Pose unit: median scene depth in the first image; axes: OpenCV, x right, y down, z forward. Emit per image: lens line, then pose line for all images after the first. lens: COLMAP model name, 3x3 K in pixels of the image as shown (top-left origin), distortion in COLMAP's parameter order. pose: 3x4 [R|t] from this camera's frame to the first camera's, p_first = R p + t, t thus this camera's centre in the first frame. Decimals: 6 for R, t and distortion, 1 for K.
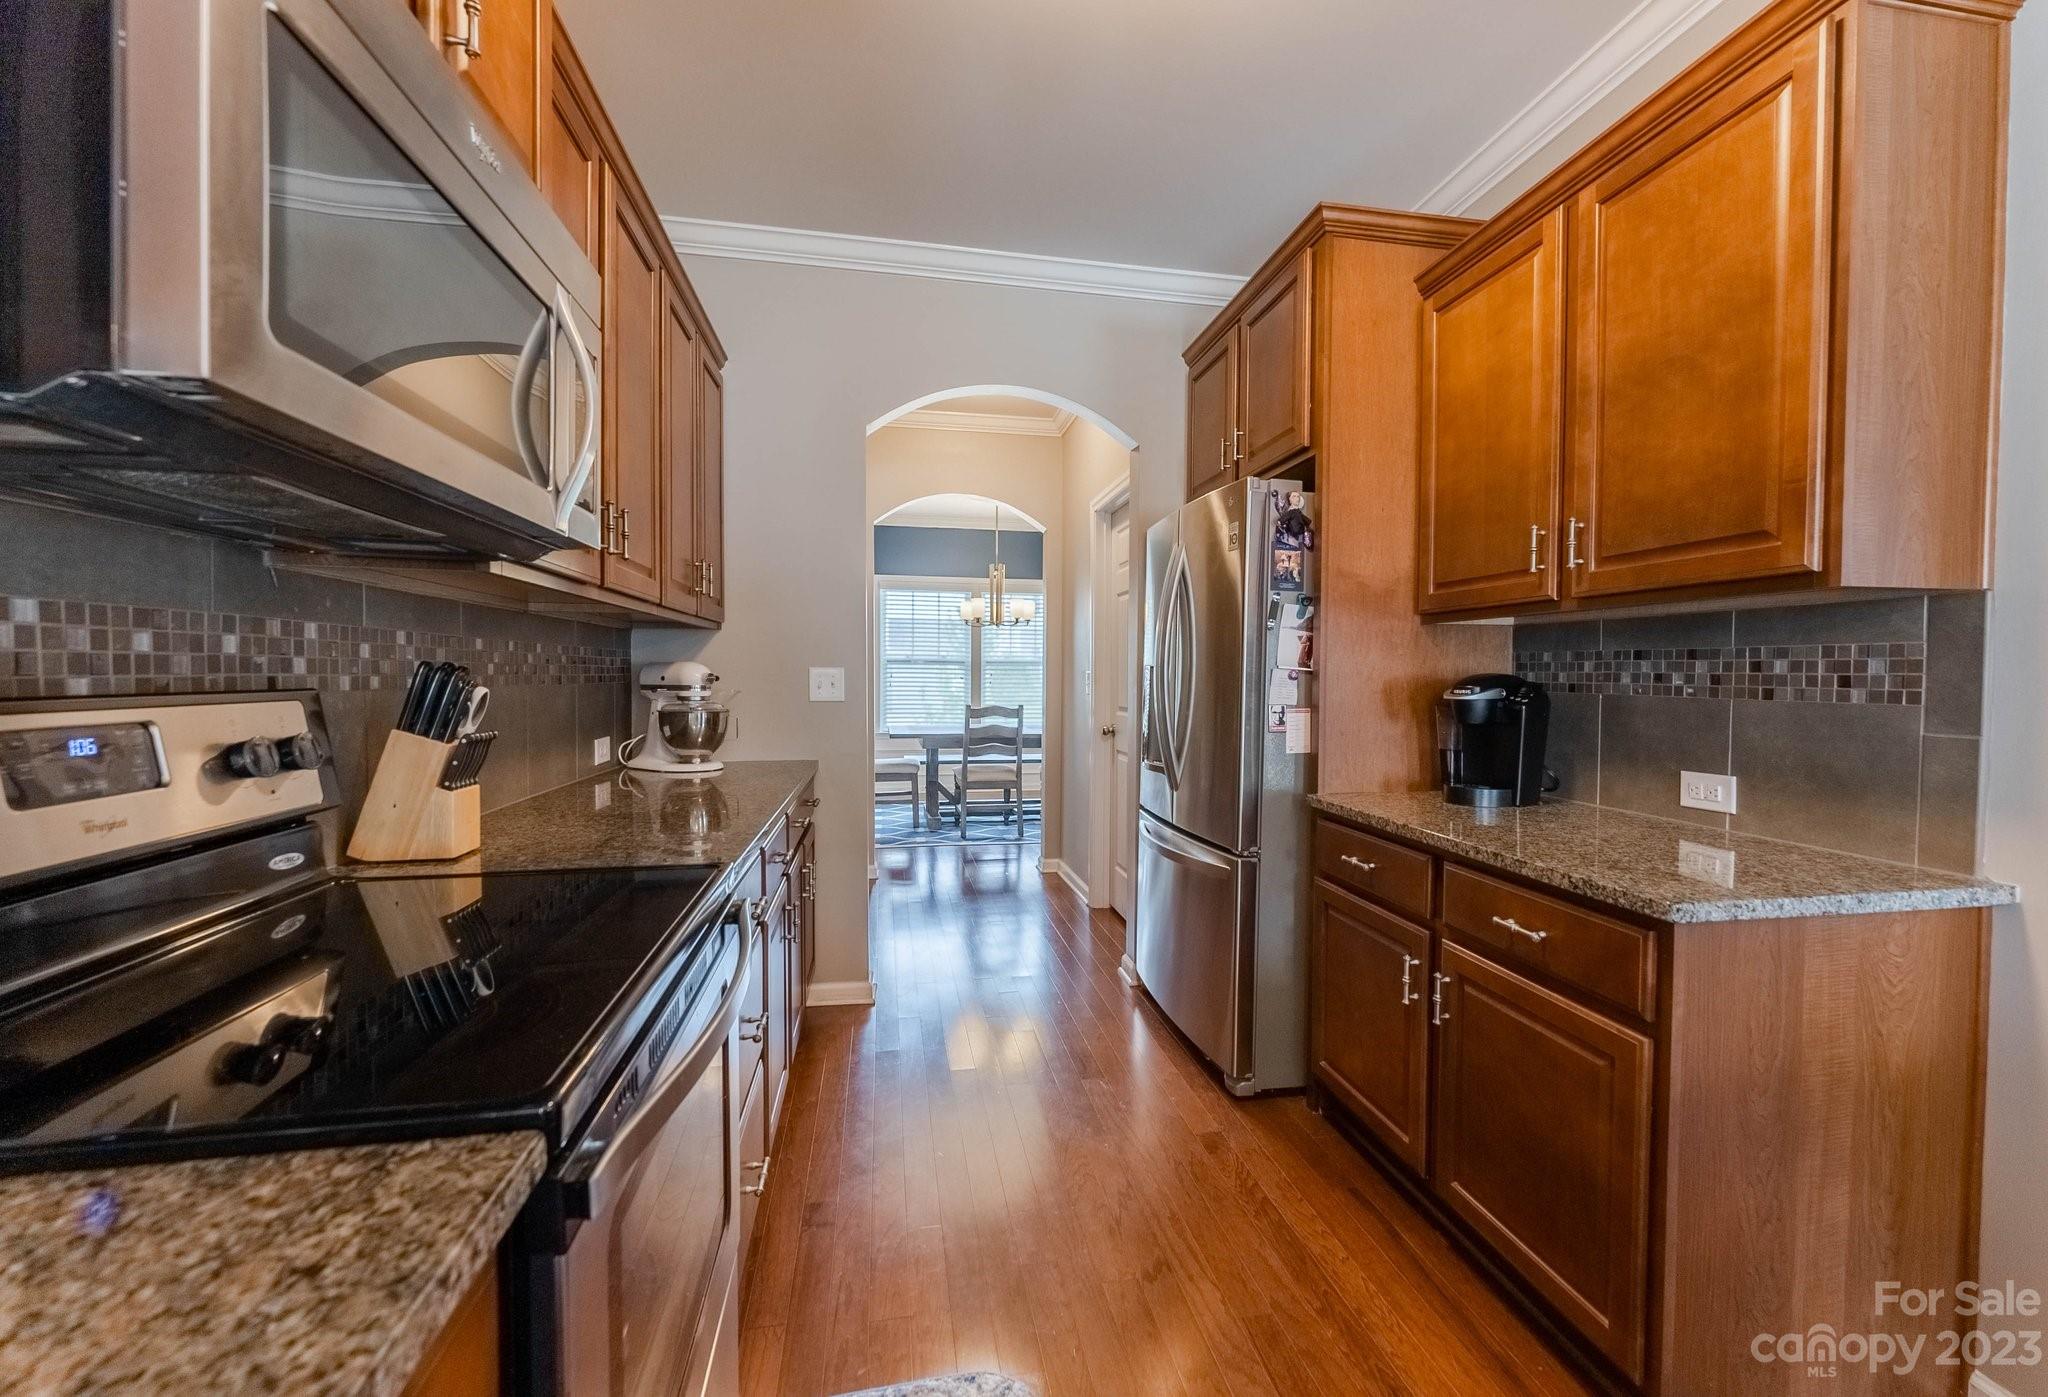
lens RADIAL K [[838.4, 0, 1038.5], [0, 838.4, 704.1], [0, 0, 1]] dist [-0.008648, -0.000060]
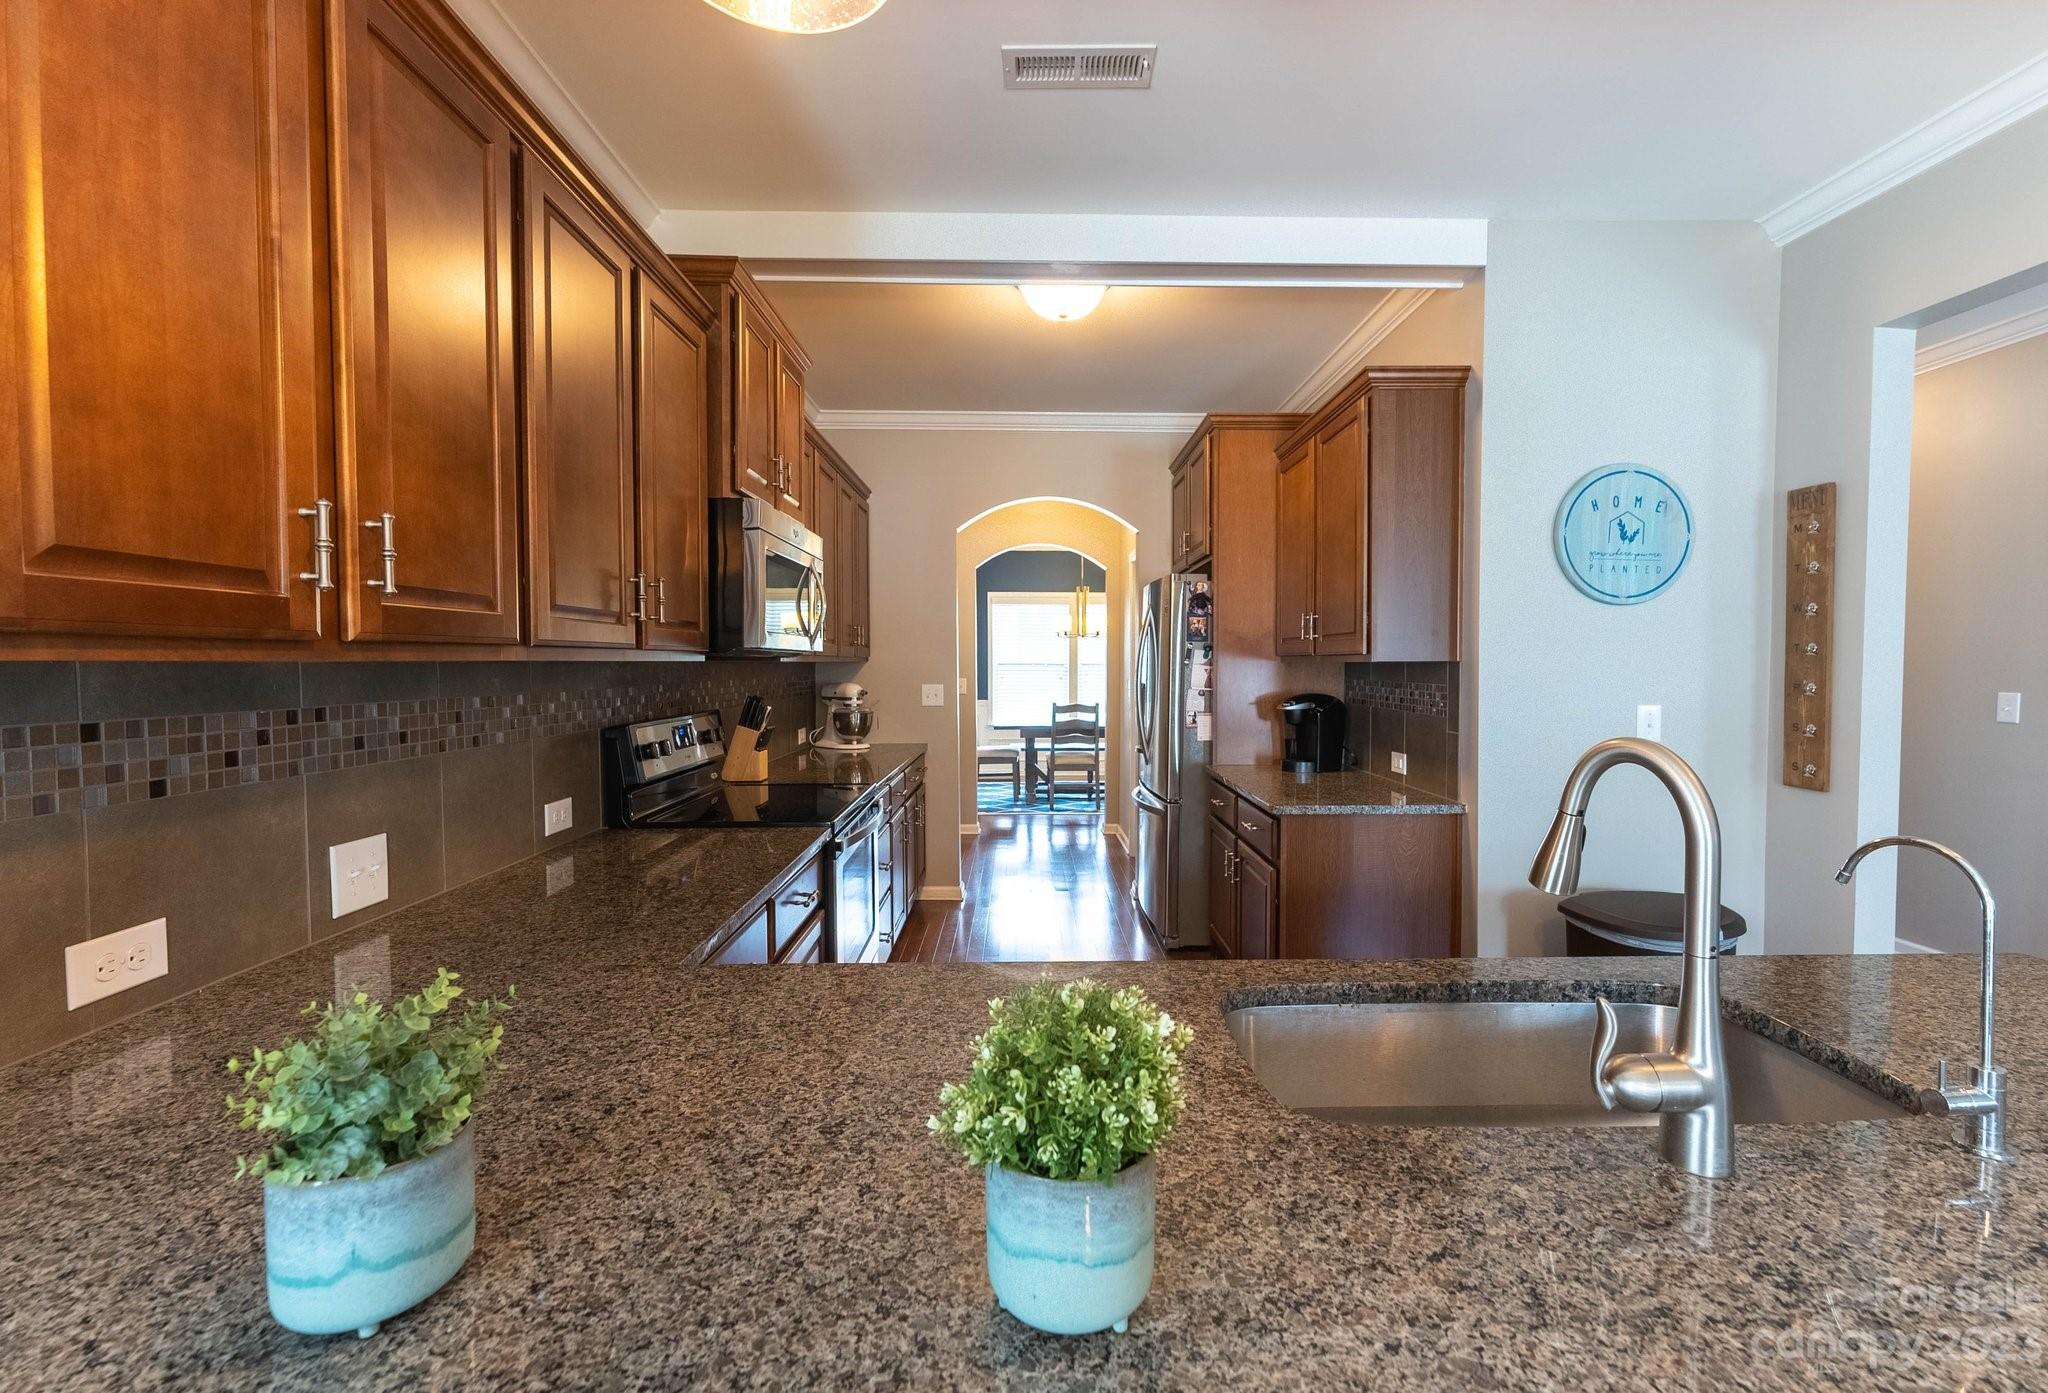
lens RADIAL K [[872.3, 0, 1024.0], [0, 872.3, 696.5], [0, 0, 1]] dist [0.000774, 0.000006]
pose [[0.984076, -0.000466, -0.177746, 0.234757], [0.001017, 0.999995, 0.003005, -0.029129], [0.177744, -0.003138, 0.984072, -0.655599]]
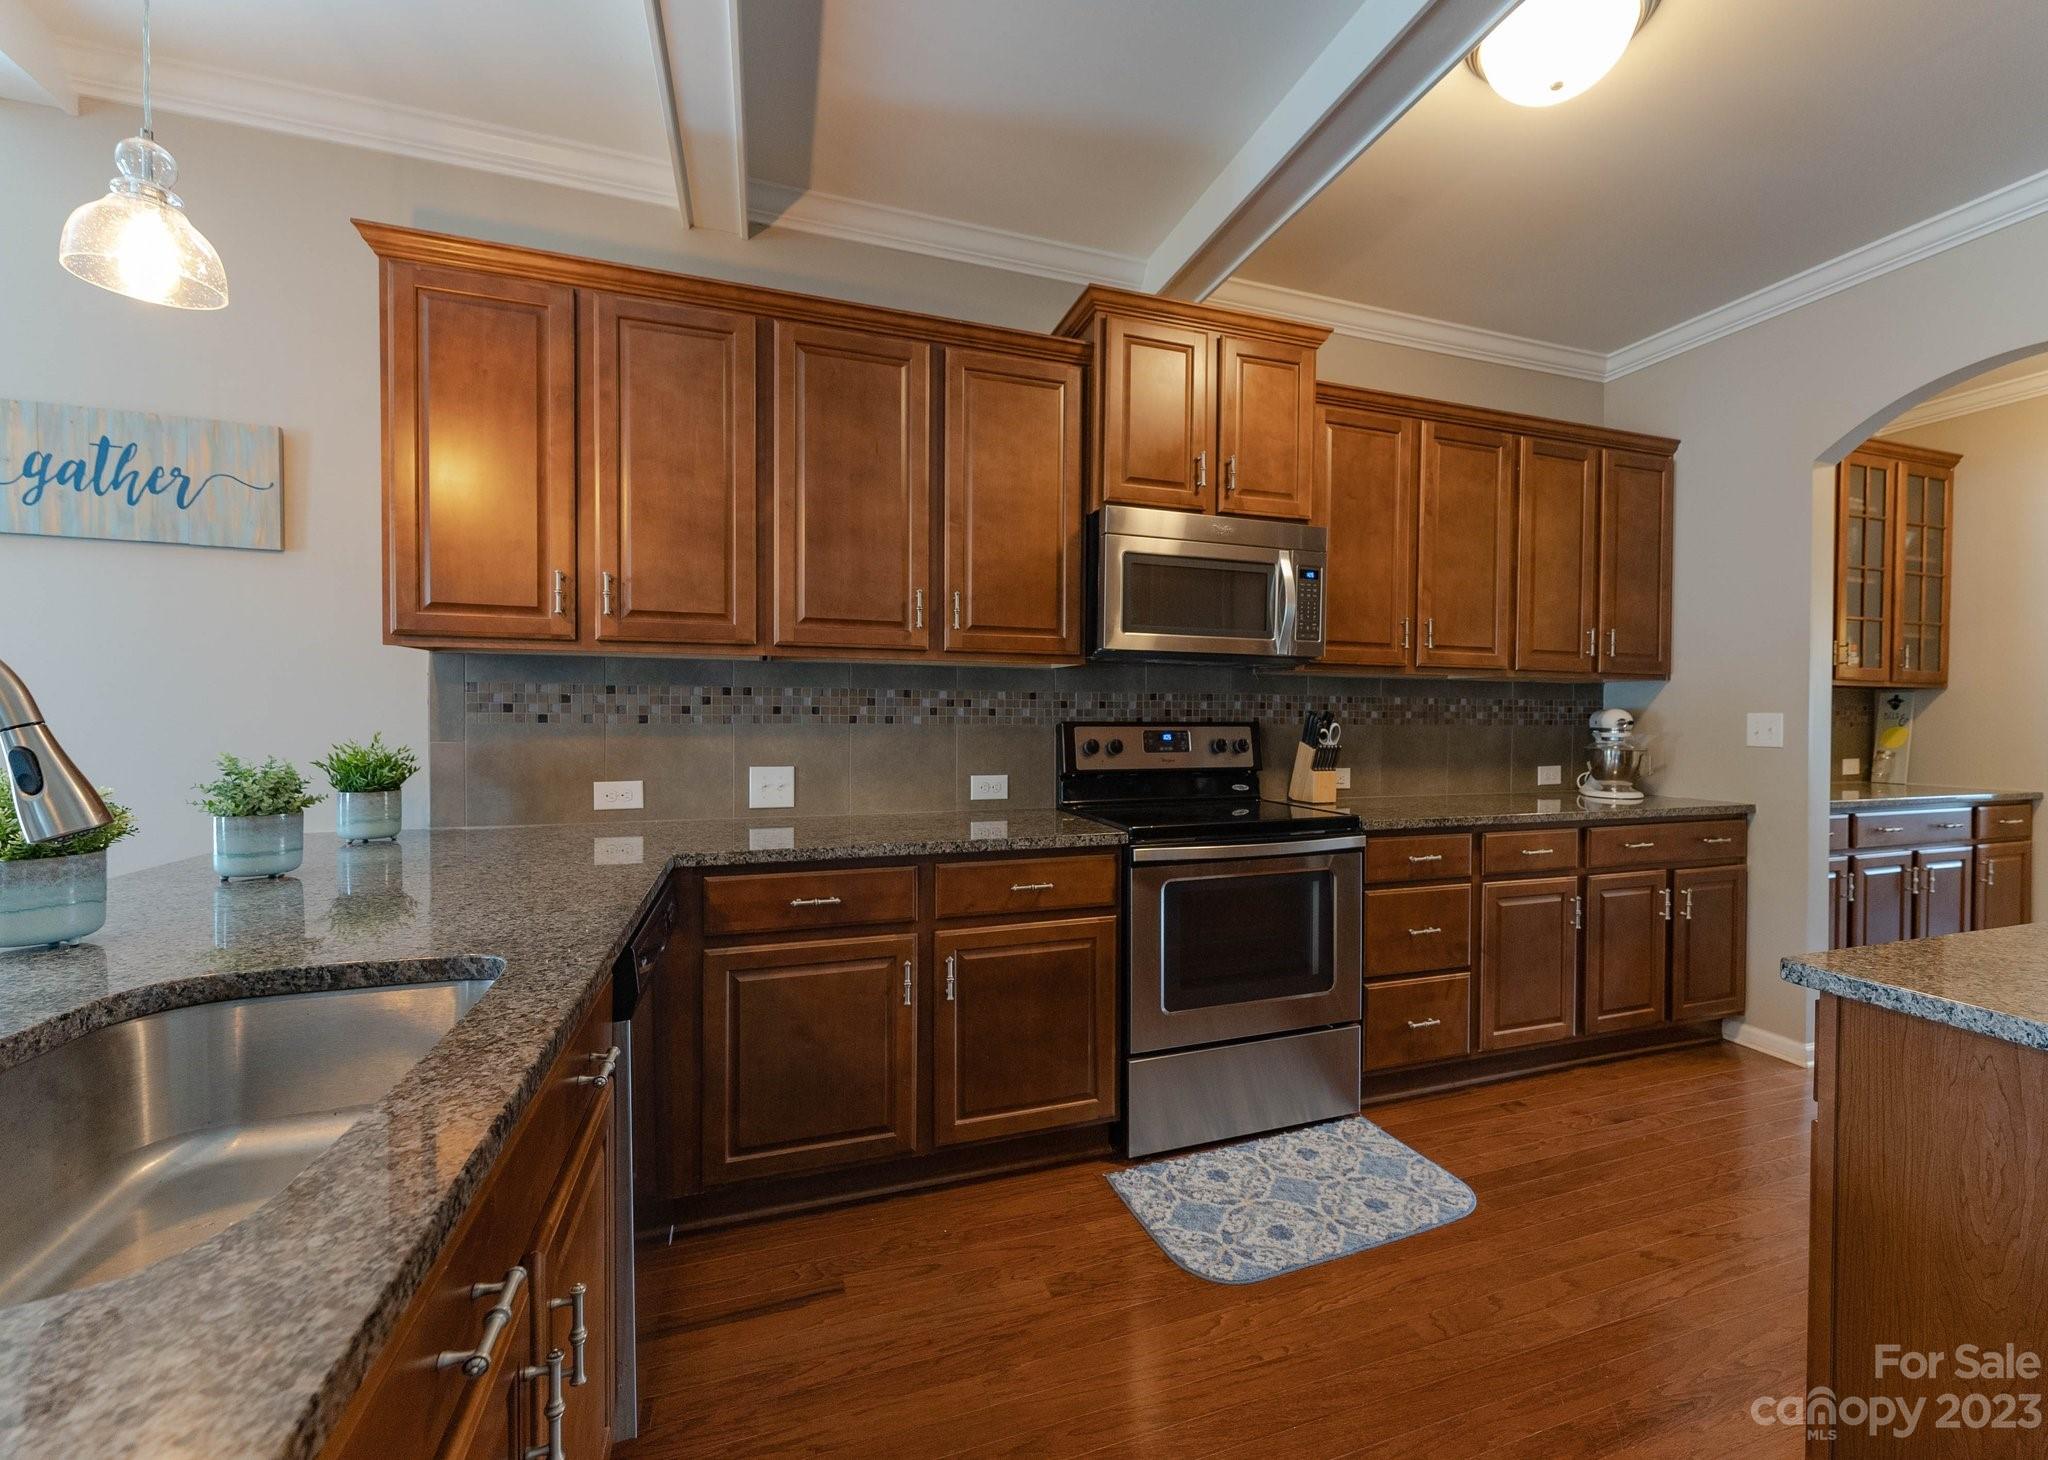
lens RADIAL K [[858.5, 0, 1096.0], [0, 858.5, 731.4], [0, 0, 1]] dist [0.001716, 0.000087]
pose [[0.170758, 0.013690, -0.985218, 0.719067], [-0.041819, 0.999103, 0.006635, 0.005761], [0.984425, 0.040068, 0.171178, 0.031971]]
